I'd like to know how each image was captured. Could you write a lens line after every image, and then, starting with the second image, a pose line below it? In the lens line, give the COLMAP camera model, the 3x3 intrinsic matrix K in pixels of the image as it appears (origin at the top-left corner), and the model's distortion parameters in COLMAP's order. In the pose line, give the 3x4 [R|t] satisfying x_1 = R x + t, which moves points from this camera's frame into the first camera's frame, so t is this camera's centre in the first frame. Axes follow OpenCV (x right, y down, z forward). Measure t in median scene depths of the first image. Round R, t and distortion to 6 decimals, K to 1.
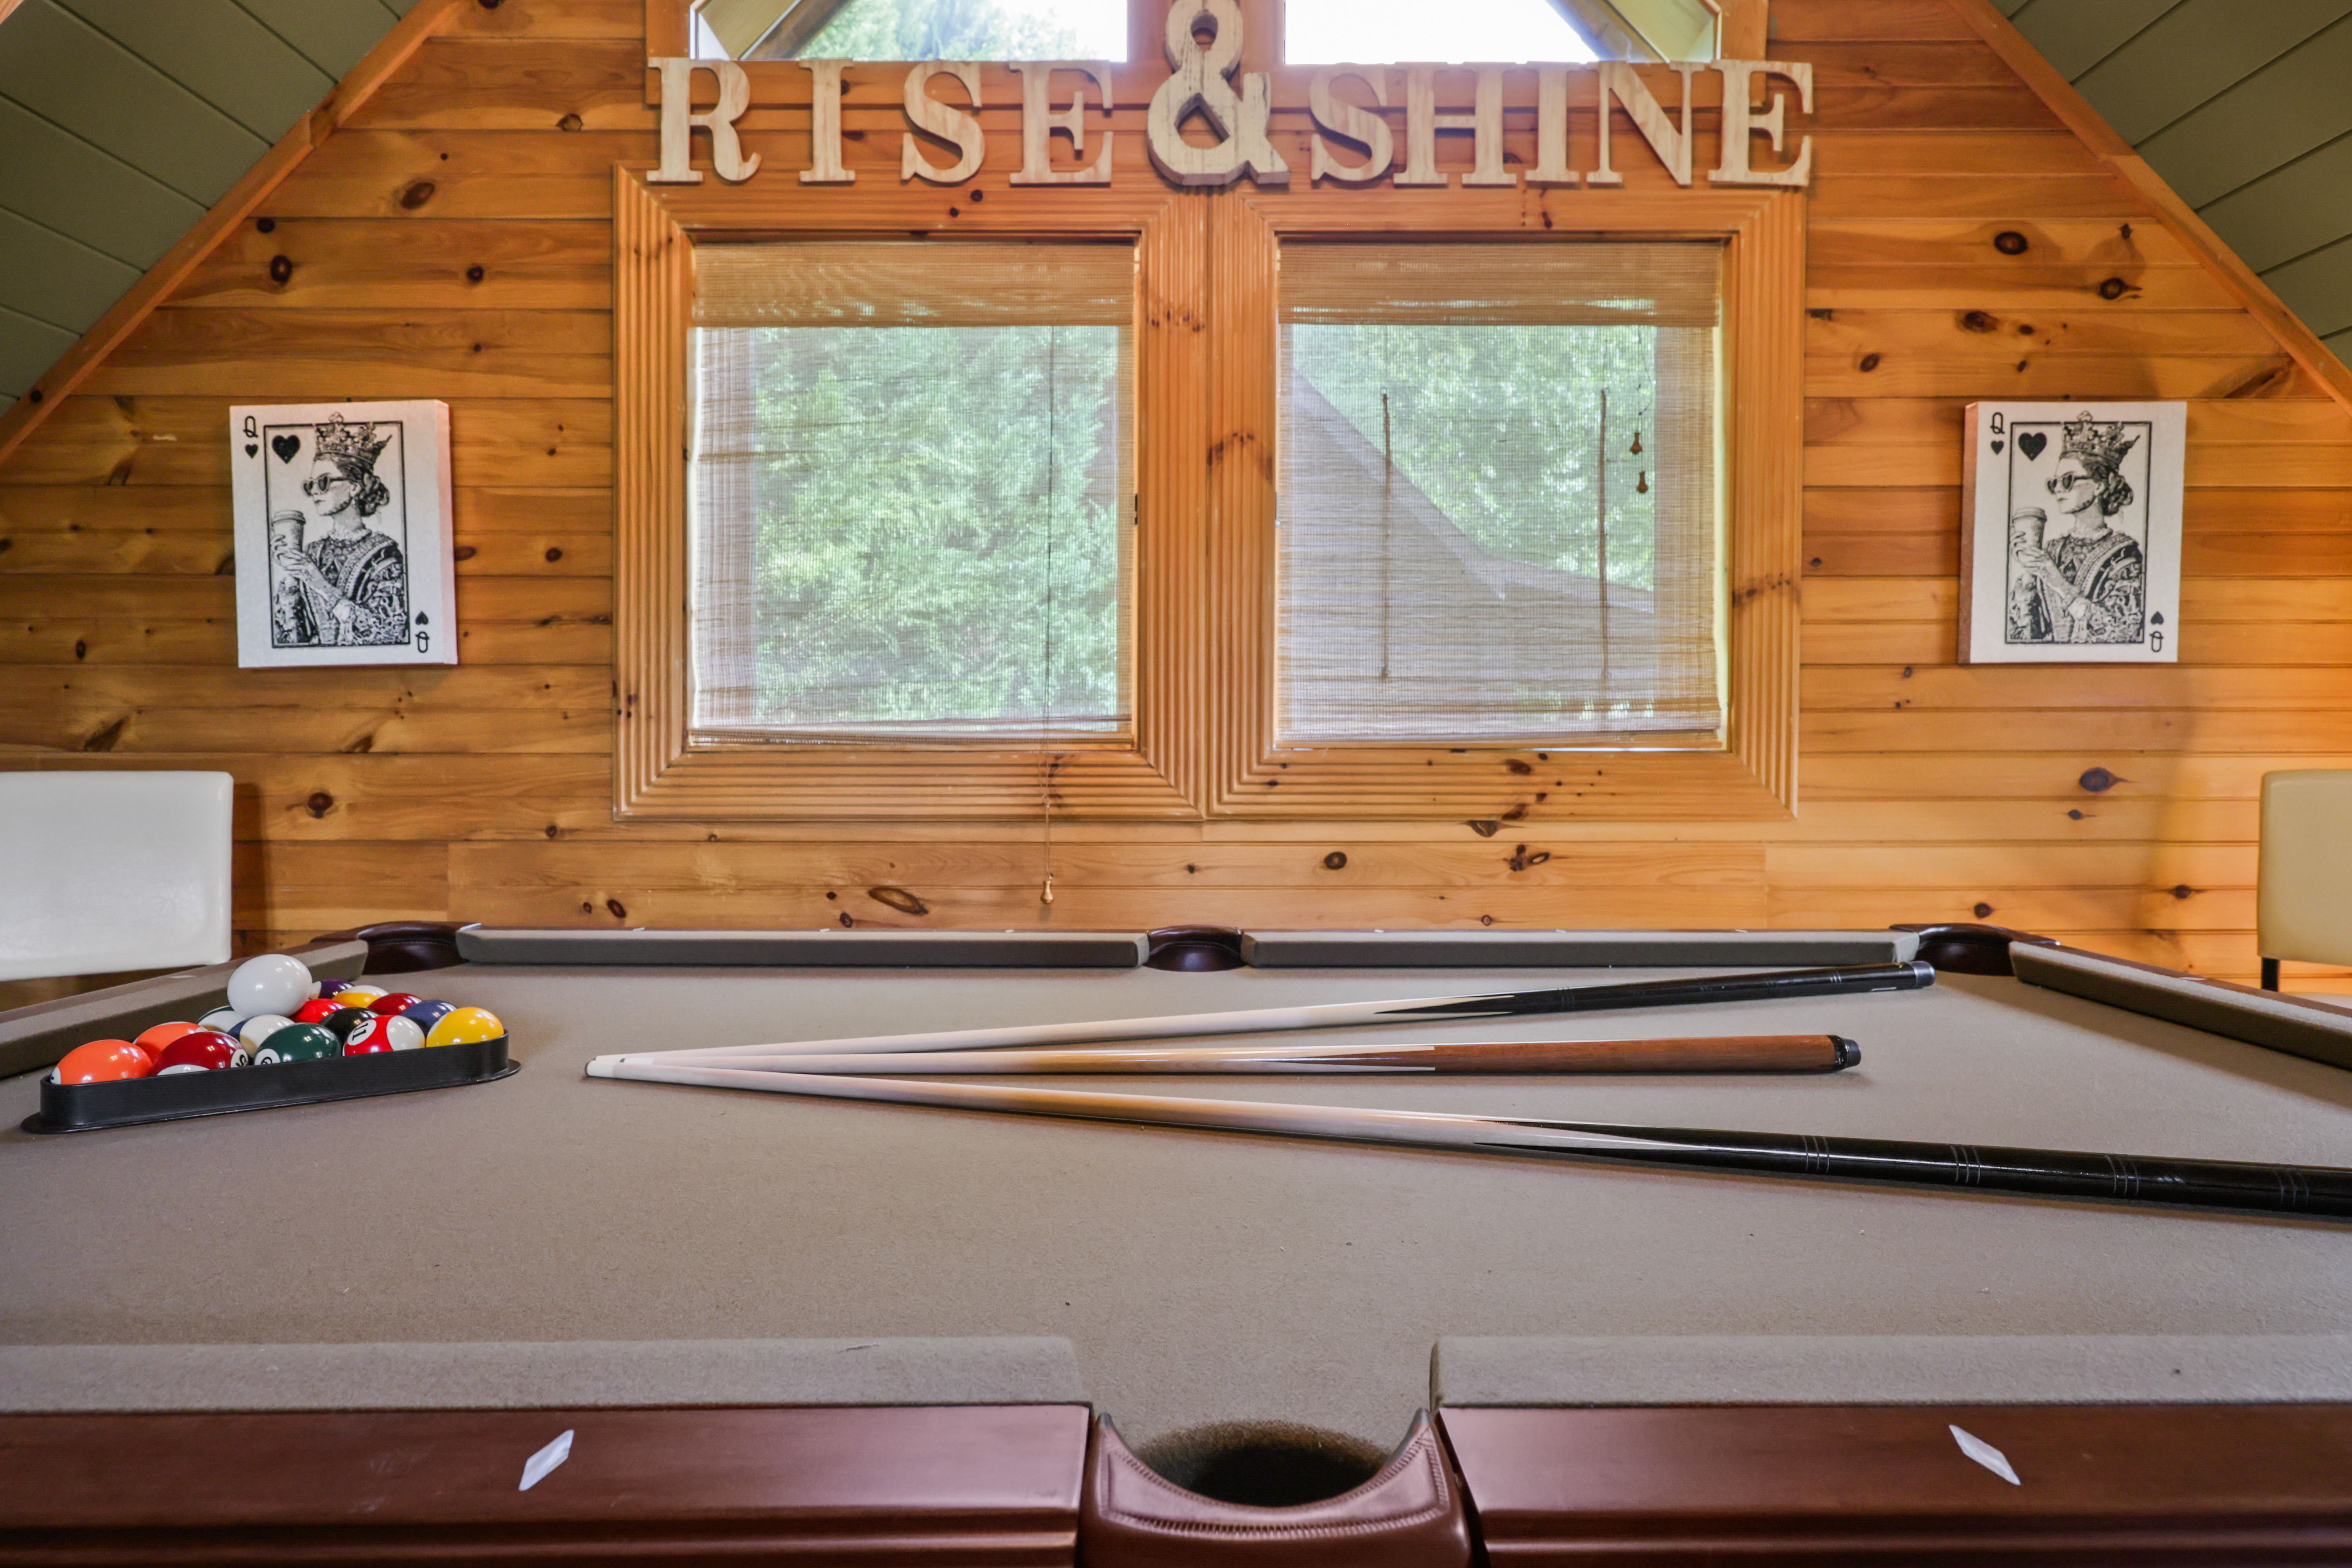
lens RADIAL K [[970.3, 0, 1174.1], [0, 970.3, 753.2], [0, 0, 1]] dist [0.000365, 0.000105]
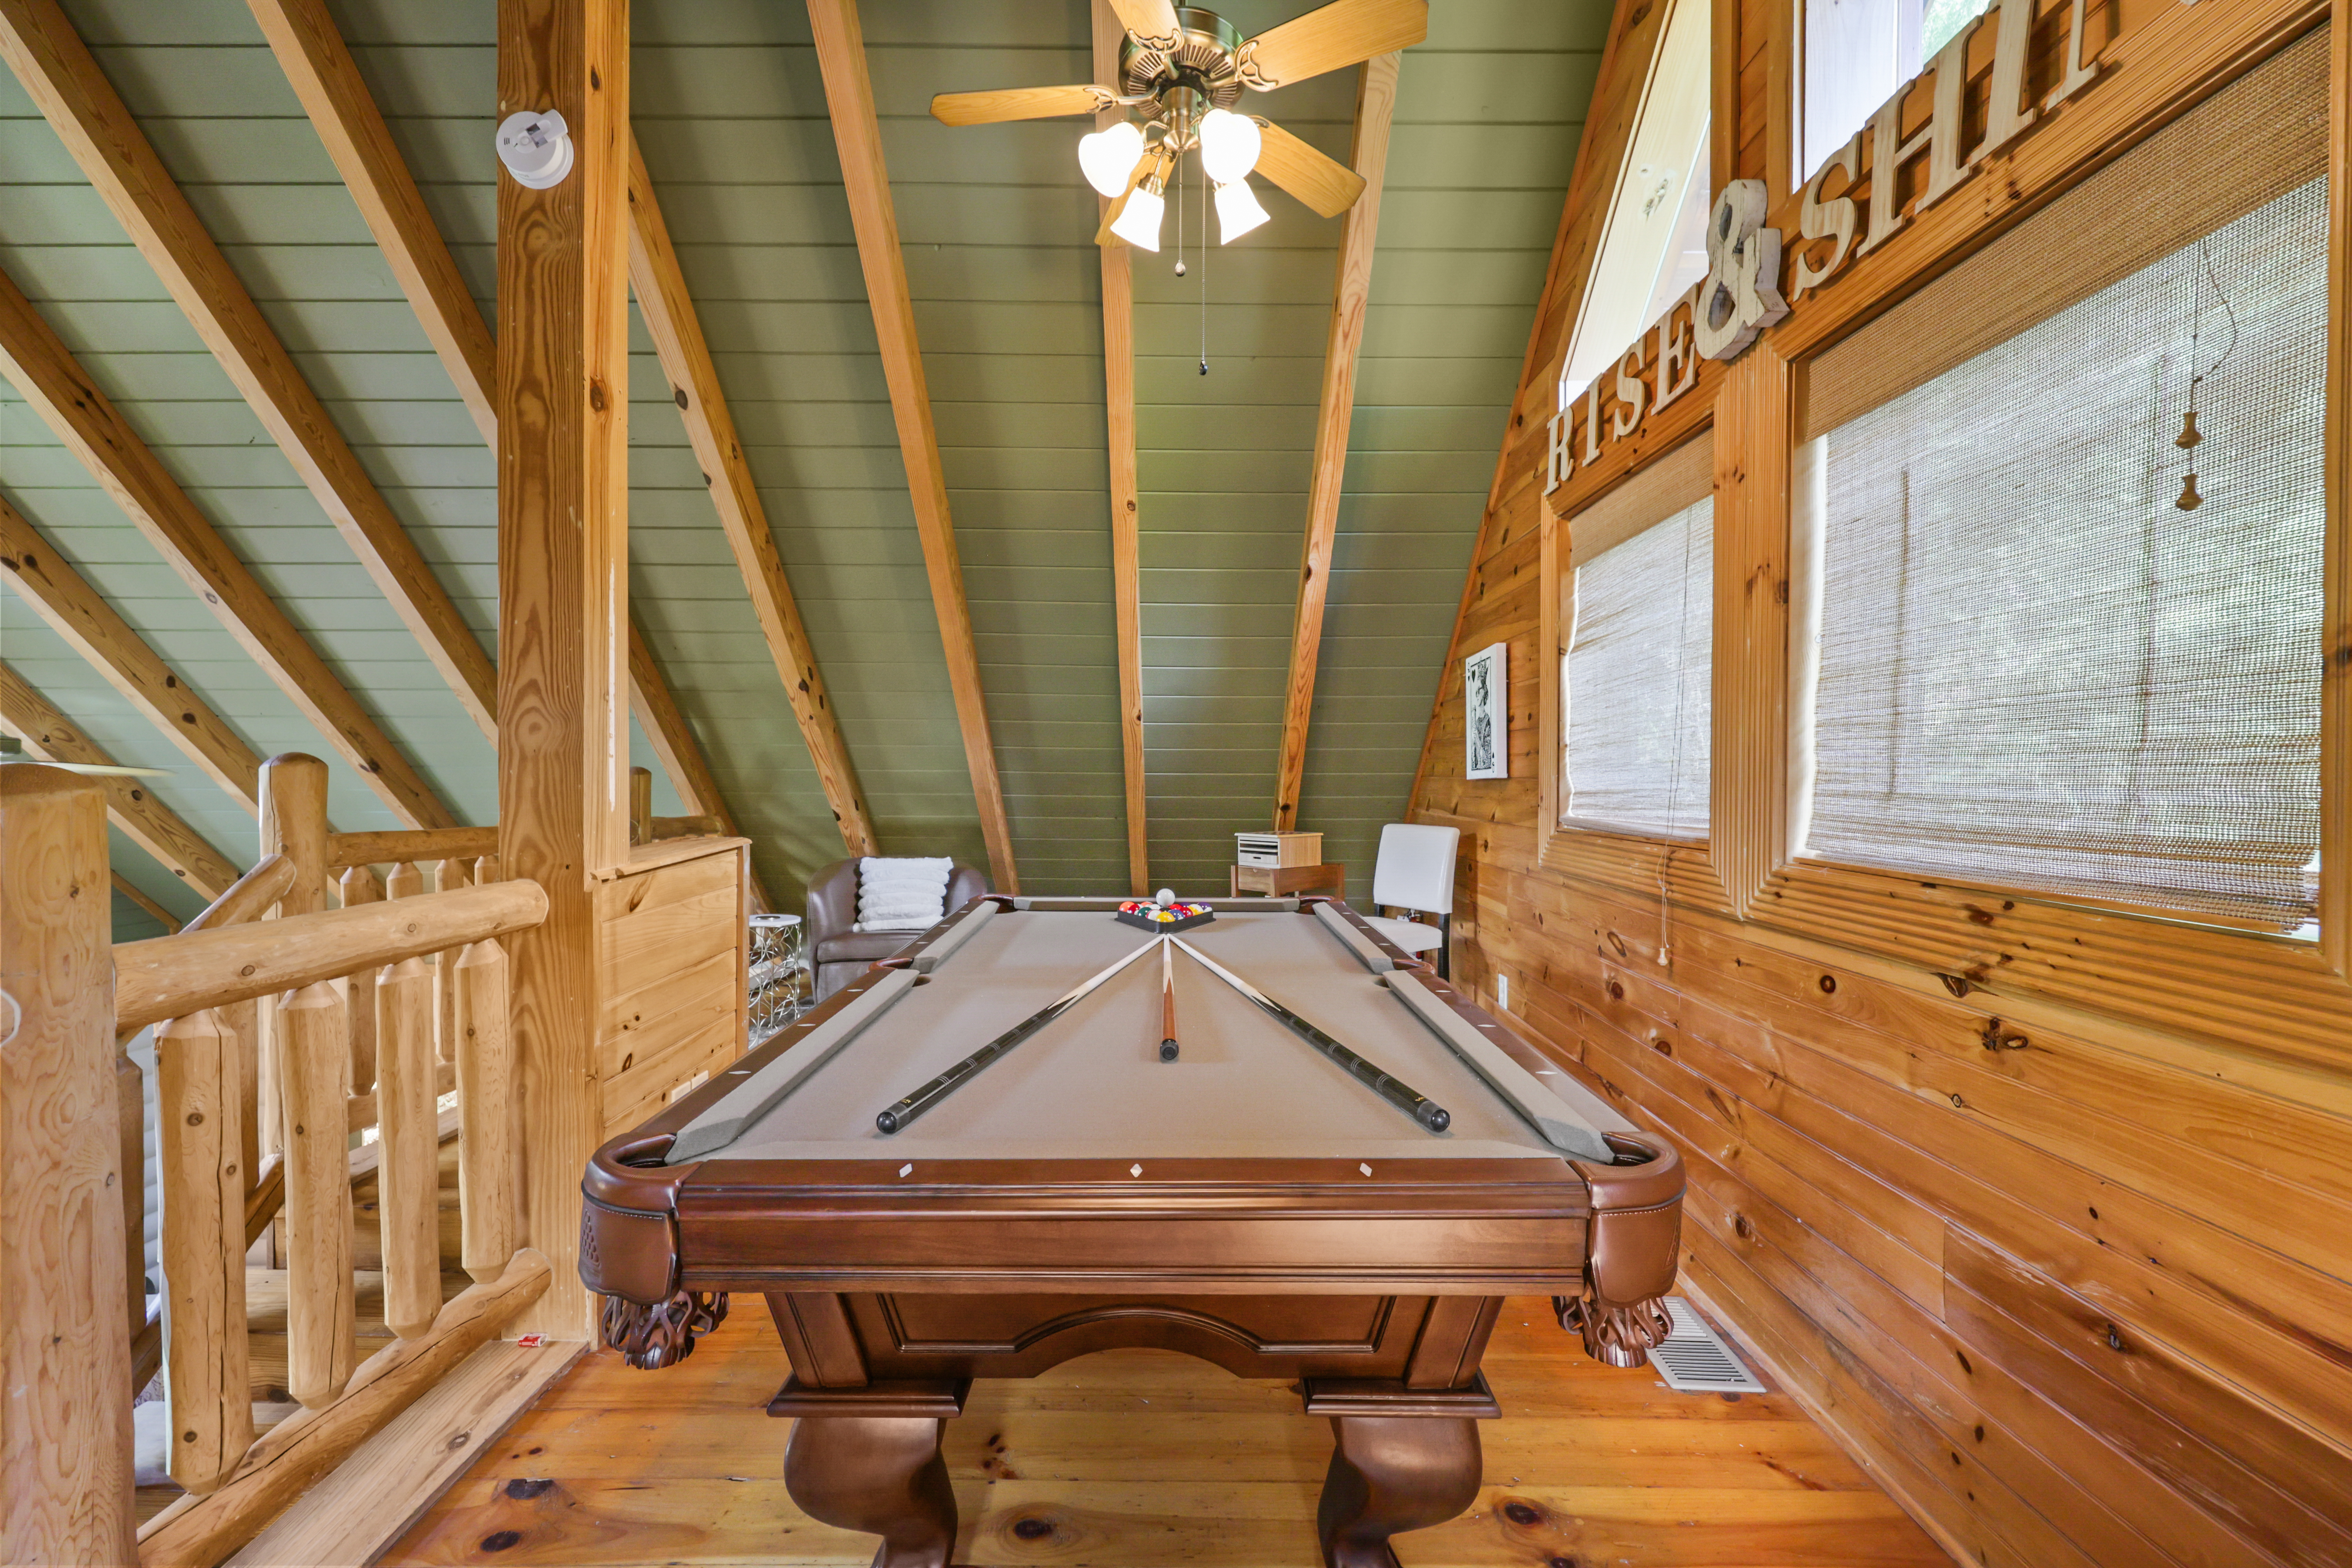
lens RADIAL K [[964.3, 0, 1176.0], [0, 964.3, 784.0], [0, 0, 1]] dist [-0.000406, 0.000001]
pose [[-0.015526, 0.012688, -0.999799, 1.133842], [-0.008634, 0.999880, 0.012824, -0.095196], [0.999842, 0.008832, -0.015414, 0.365150]]
